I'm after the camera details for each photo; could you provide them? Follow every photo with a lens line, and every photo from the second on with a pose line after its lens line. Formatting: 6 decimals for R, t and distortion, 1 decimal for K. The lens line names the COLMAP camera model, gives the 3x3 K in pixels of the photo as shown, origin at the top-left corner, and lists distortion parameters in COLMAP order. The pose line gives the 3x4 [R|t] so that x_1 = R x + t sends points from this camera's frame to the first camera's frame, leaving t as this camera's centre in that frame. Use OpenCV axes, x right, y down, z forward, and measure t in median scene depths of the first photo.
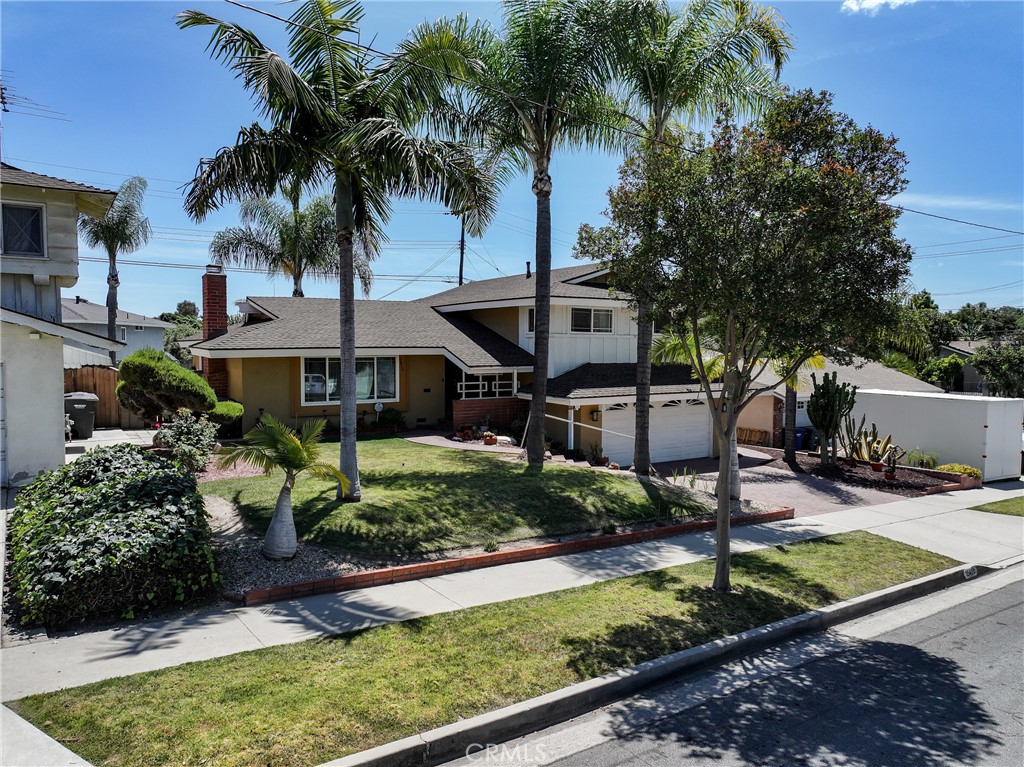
lens RADIAL K [[719.3, 0, 509.7], [0, 719.3, 385.0], [0, 0, 1]] dist [0.020939, 0.004627]
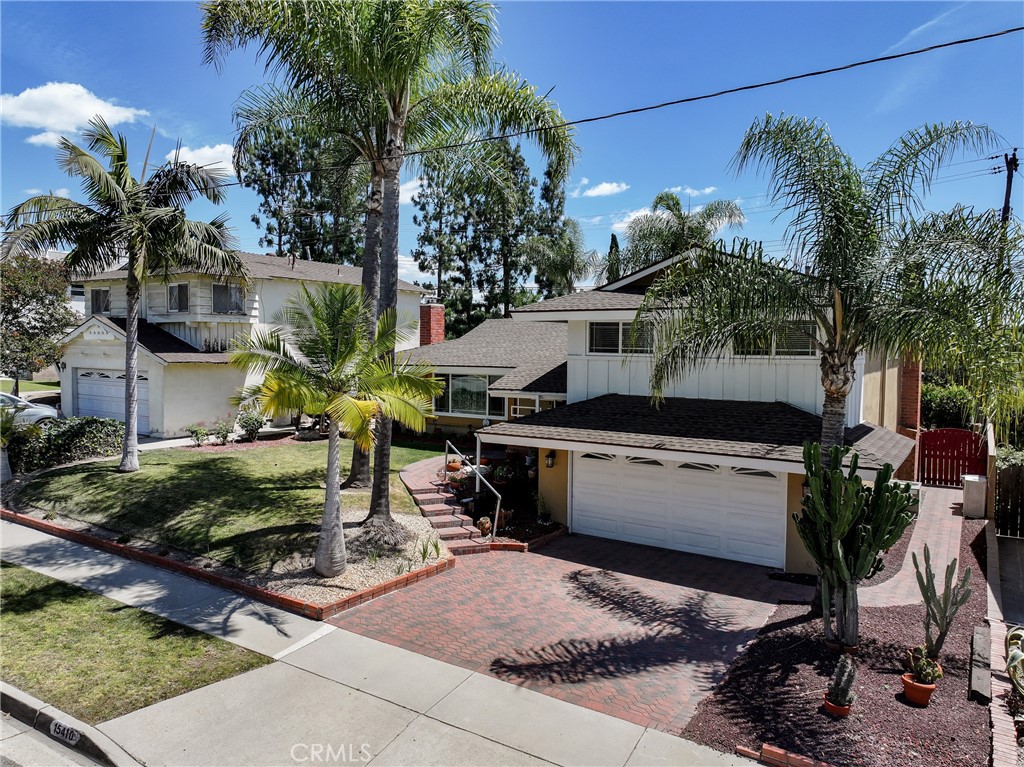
lens RADIAL K [[719.3, 0, 509.7], [0, 719.3, 385.0], [0, 0, 1]] dist [0.020939, 0.004627]
pose [[0.396085, 0.051885, -0.916747, 1.430697], [-0.057900, 0.997827, 0.031458, -0.107832], [0.916387, 0.040619, 0.398228, 1.125539]]
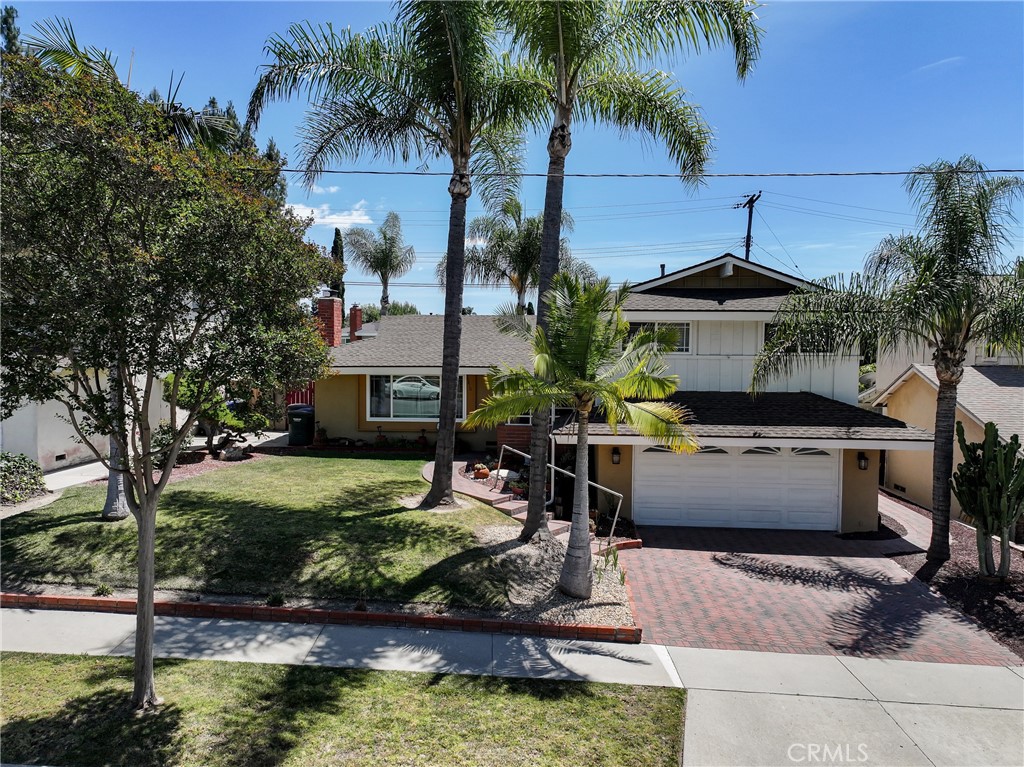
lens RADIAL K [[719.3, 0, 509.7], [0, 719.3, 385.0], [0, 0, 1]] dist [0.020939, 0.004627]
pose [[0.792731, 0.036368, -0.608486, 0.891587], [-0.038244, 0.999219, 0.009897, -0.071892], [0.608371, 0.015425, 0.793503, 0.506440]]
